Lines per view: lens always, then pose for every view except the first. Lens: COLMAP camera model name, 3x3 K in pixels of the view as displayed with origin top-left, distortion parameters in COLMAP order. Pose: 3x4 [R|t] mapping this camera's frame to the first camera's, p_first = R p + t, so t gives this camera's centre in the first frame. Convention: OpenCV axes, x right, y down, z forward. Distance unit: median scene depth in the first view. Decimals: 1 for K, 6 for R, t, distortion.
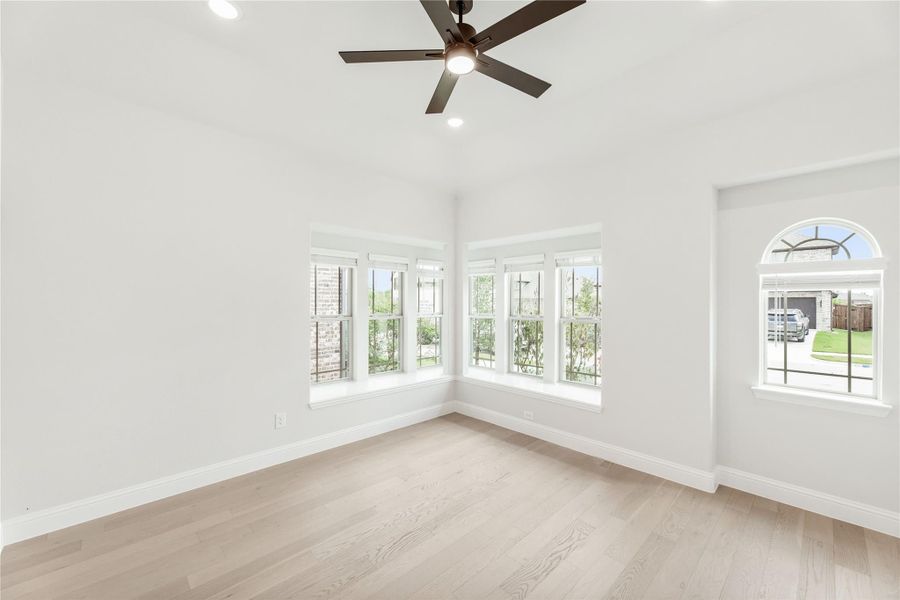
lens RADIAL K [[363.1, 0, 447.2], [0, 363.1, 302.7], [0, 0, 1]] dist [0.001320, 0.000163]
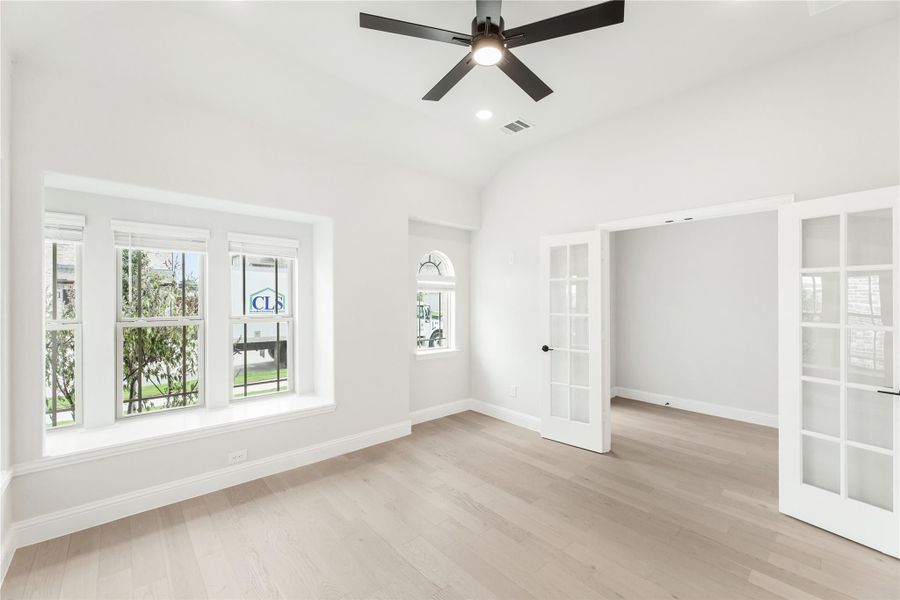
lens RADIAL K [[377.1, 0, 451.2], [0, 377.1, 297.7], [0, 0, 1]] dist [0.000162, 0.000091]
pose [[0.015409, 0.003028, 0.999877, -0.587437], [-0.000210, 0.999995, -0.003025, -0.000086], [-0.999881, -0.000163, 0.015410, 0.657039]]
